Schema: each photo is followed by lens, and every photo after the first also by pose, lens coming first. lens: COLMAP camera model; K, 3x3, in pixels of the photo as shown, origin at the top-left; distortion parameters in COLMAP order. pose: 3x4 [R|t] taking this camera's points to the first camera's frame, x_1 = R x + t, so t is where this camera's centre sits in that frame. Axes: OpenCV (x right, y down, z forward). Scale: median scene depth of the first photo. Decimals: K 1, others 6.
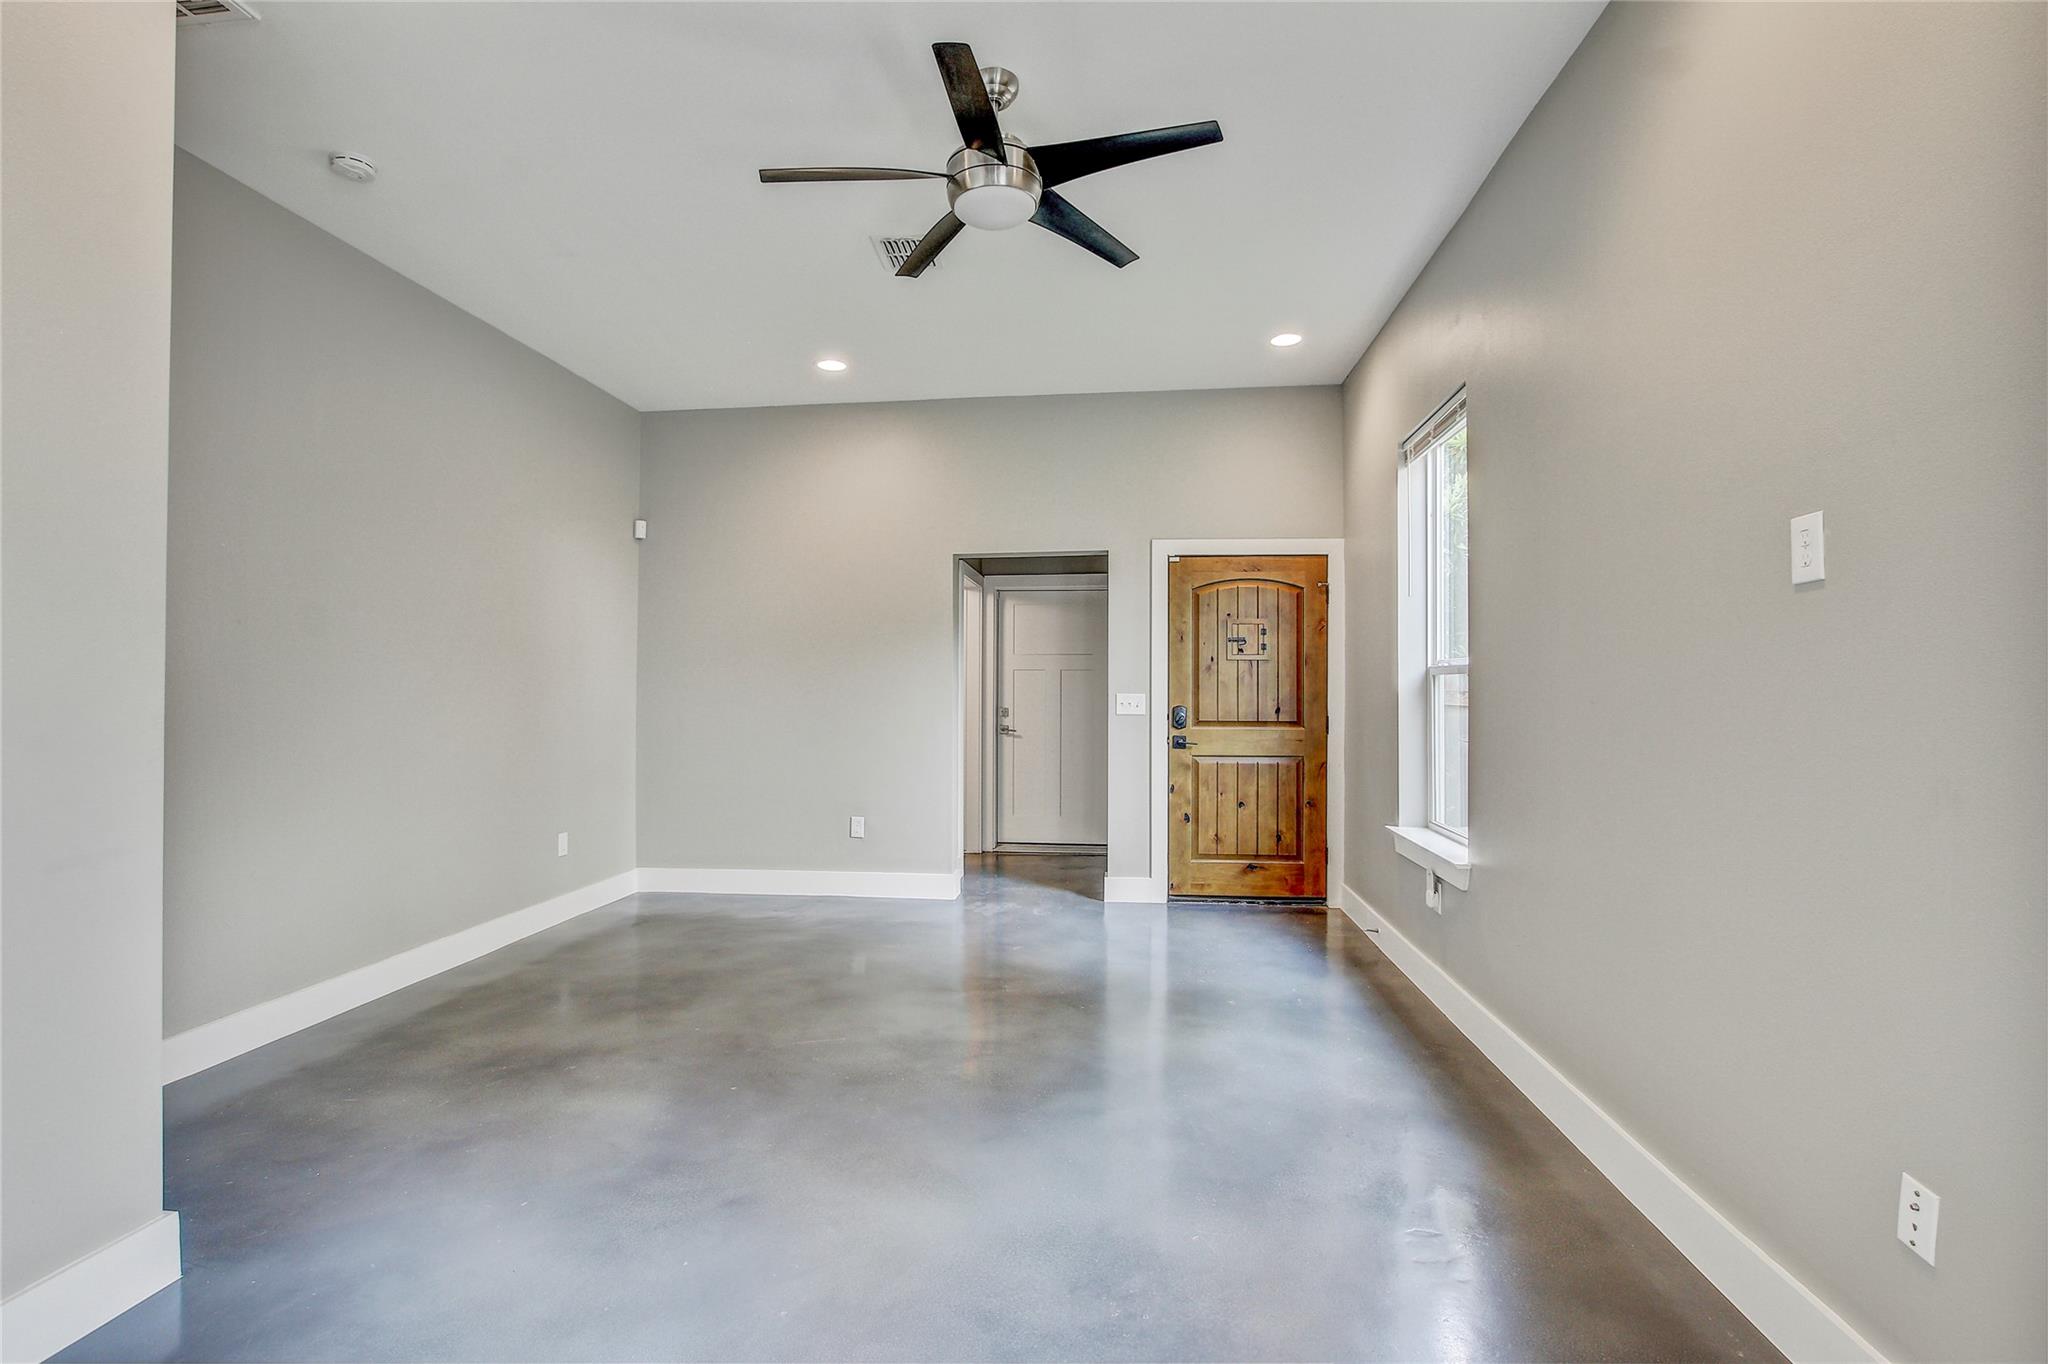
lens RADIAL K [[930.6, 0, 1017.8], [0, 930.6, 691.5], [0, 0, 1]] dist [-0.034176, 0.005232]
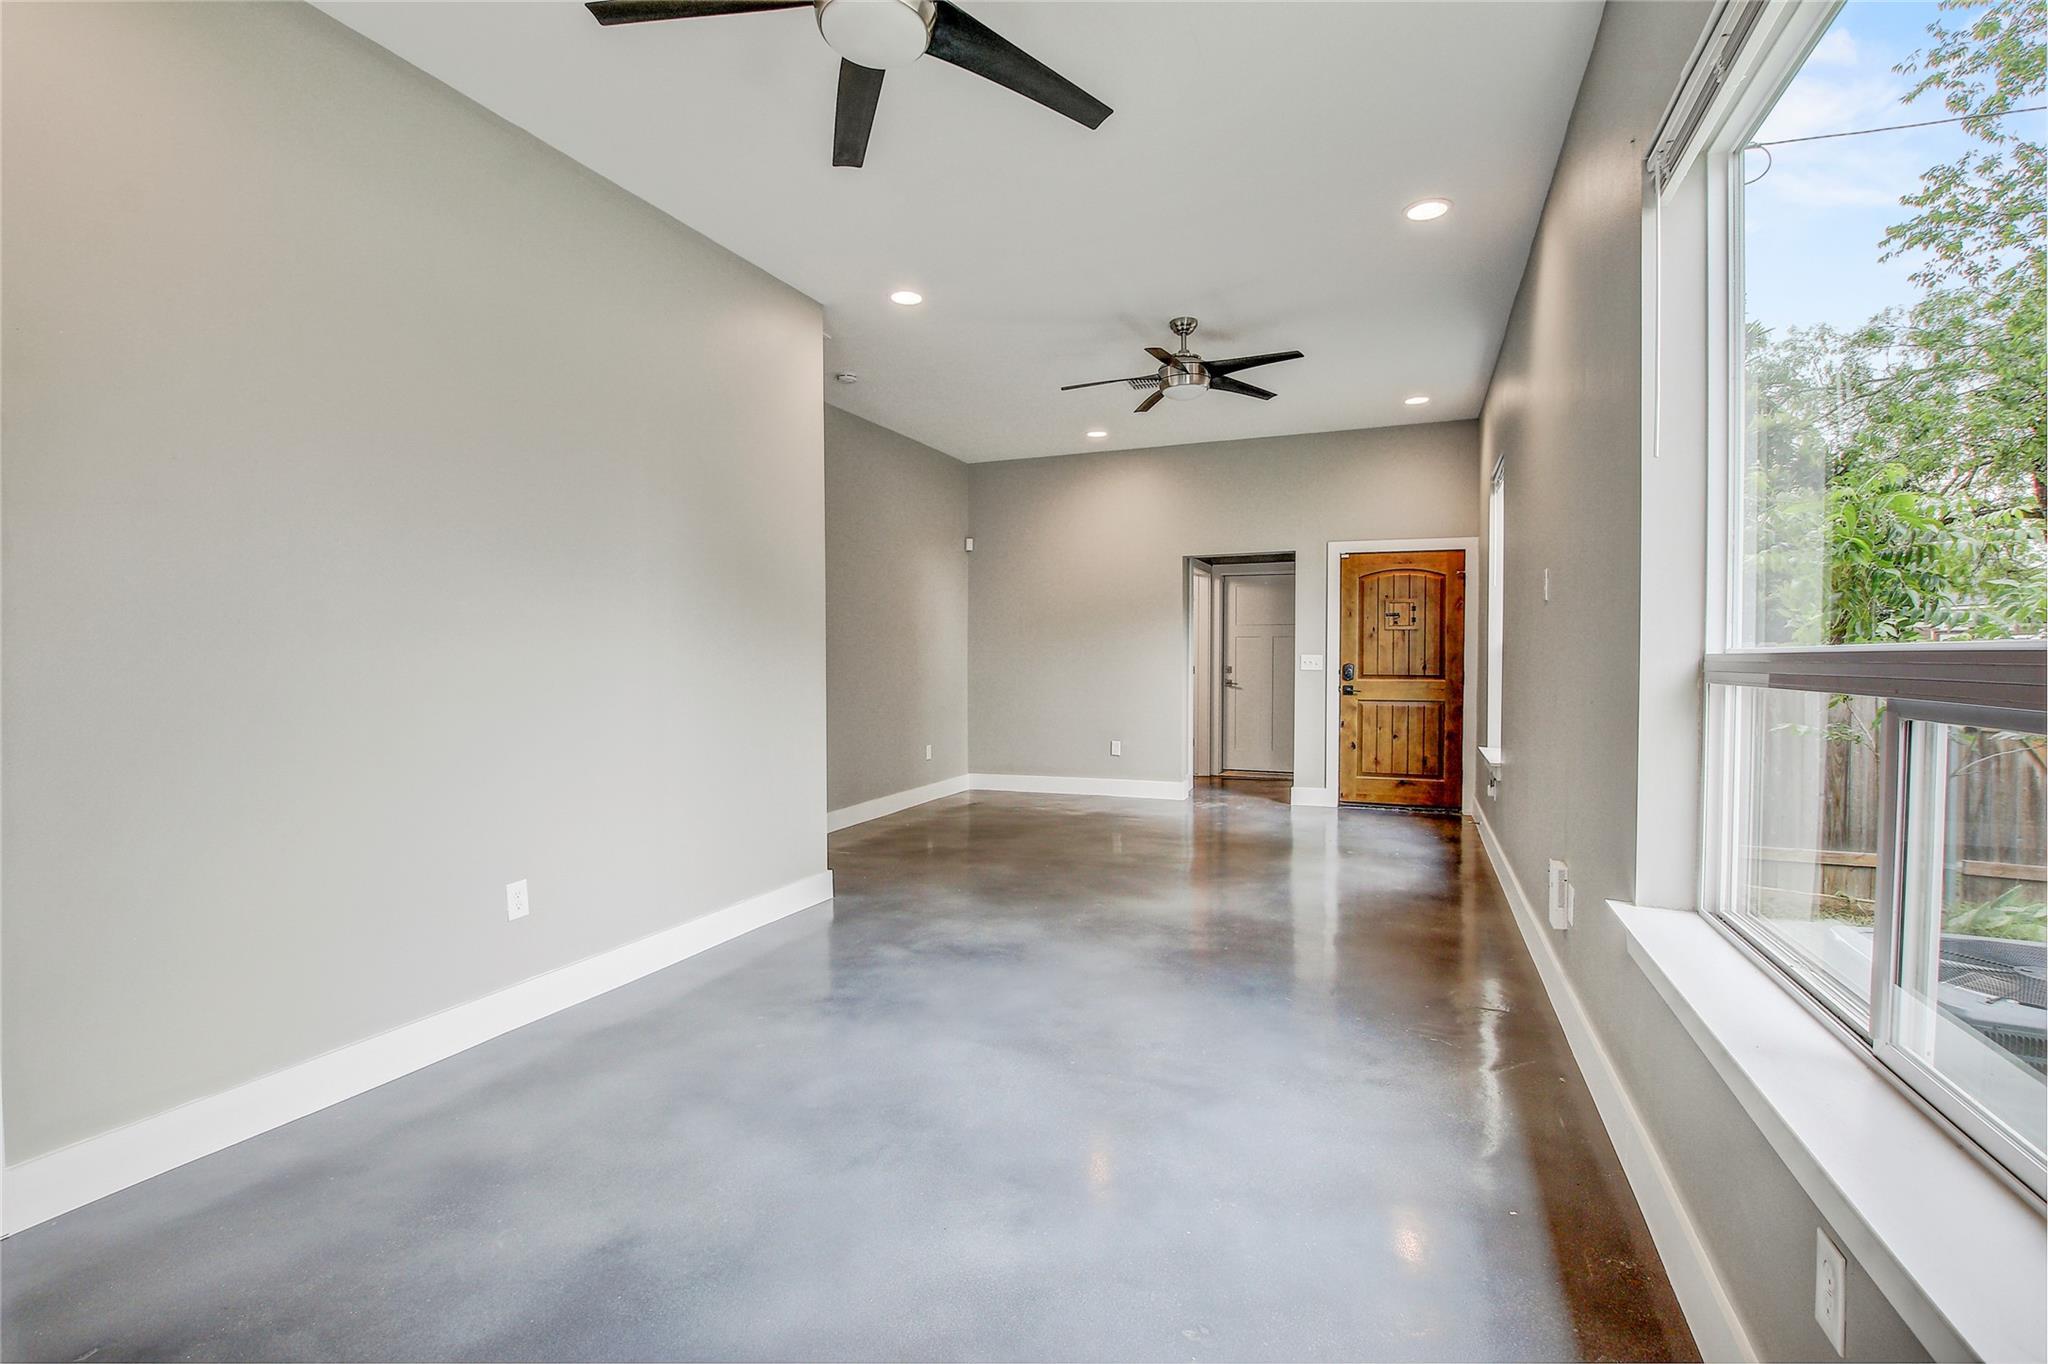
lens RADIAL K [[930.6, 0, 1021.6], [0, 930.6, 672.3], [0, 0, 1]] dist [-0.034176, 0.005232]
pose [[0.962016, 0.001742, -0.272988, 0.084258], [0.003662, 0.999807, 0.019283, 0.000067], [0.272969, -0.019550, 0.961824, -0.442942]]
